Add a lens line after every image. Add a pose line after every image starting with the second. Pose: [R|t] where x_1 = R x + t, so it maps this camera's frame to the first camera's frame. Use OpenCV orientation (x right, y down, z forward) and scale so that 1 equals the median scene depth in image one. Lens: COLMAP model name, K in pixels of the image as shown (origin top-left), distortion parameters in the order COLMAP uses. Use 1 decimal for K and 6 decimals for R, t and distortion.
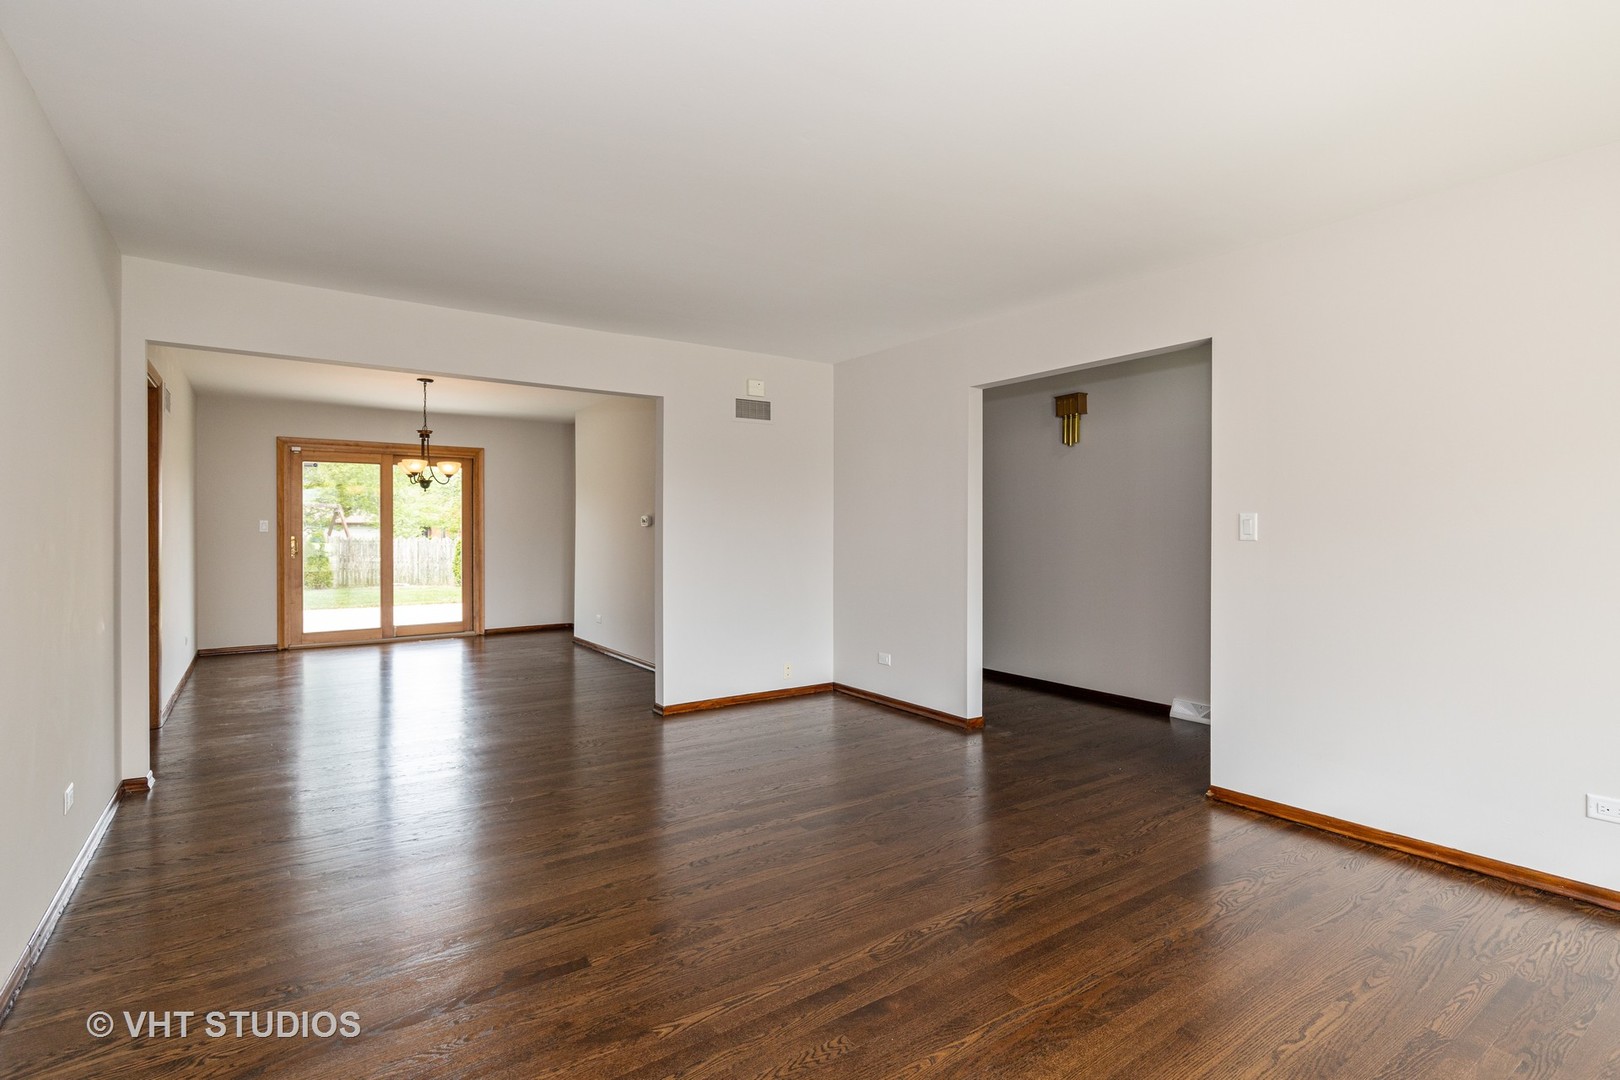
lens RADIAL K [[787.4, 0, 811.3], [0, 787.4, 542.4], [0, 0, 1]] dist [-0.002346, -0.000206]
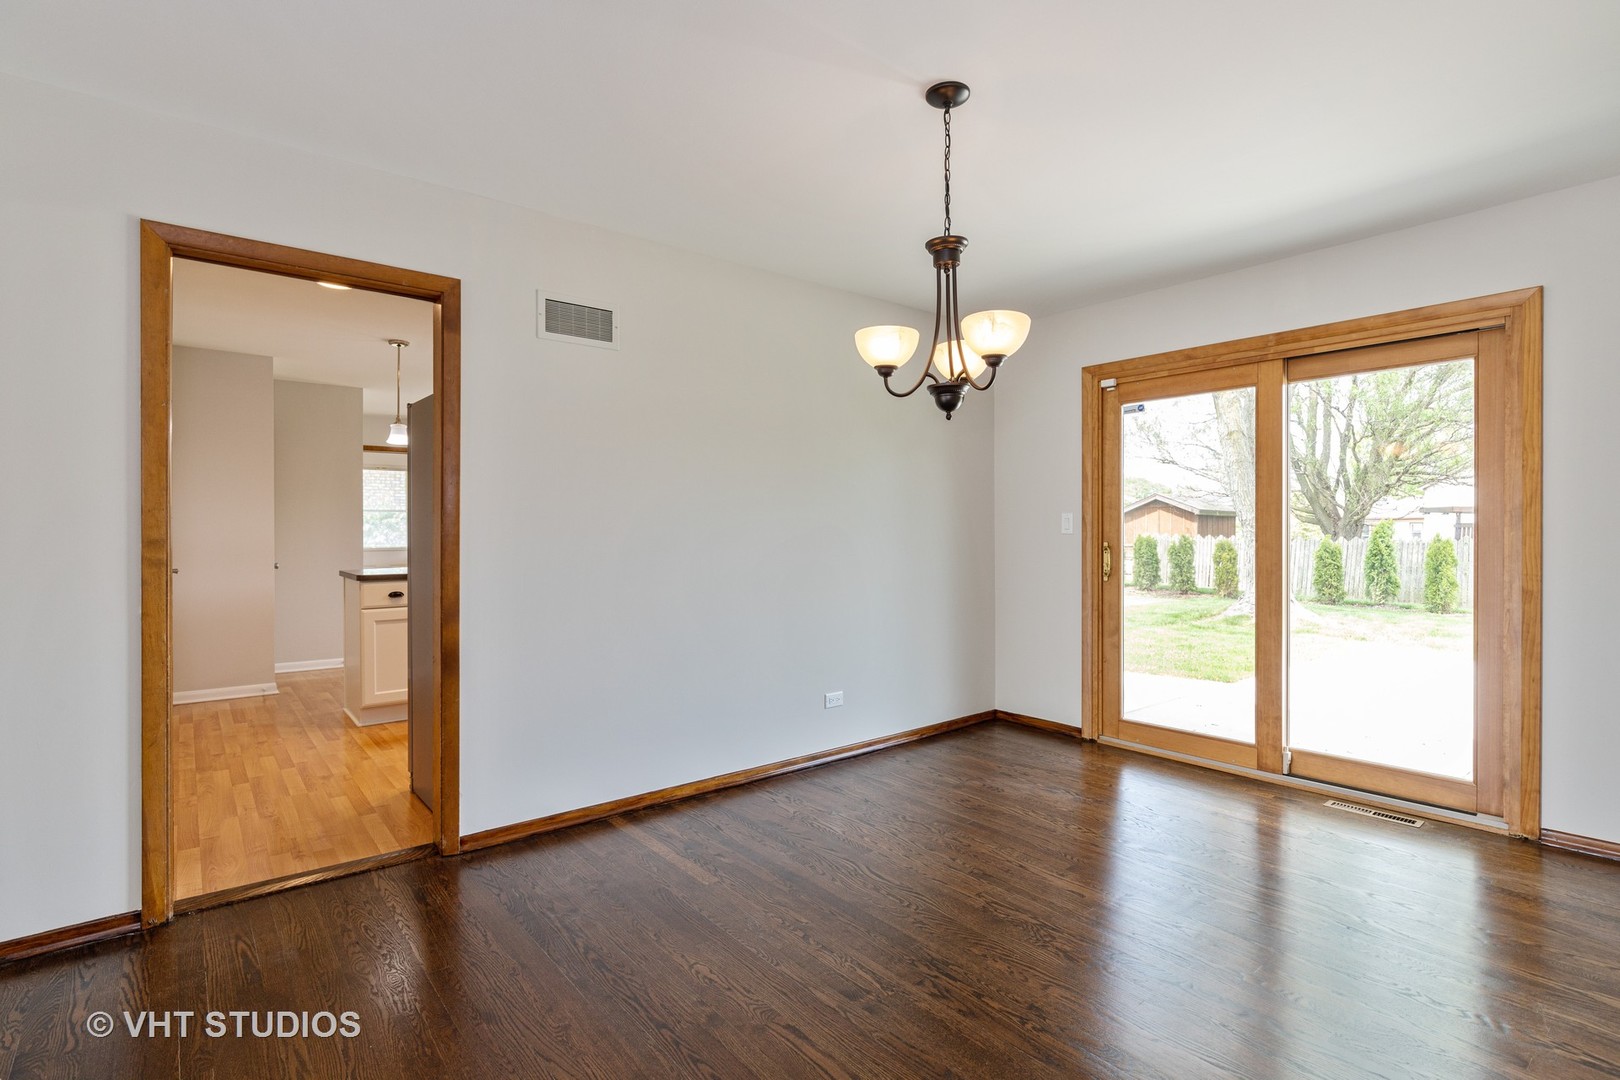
lens RADIAL K [[787.4, 0, 821.5], [0, 787.4, 530.8], [0, 0, 1]] dist [-0.002346, -0.000206]
pose [[0.088404, -0.000948, -0.996084, -0.122119], [-0.012684, 0.999917, -0.002077, -0.011615], [0.996004, 0.012818, 0.088384, 0.740496]]
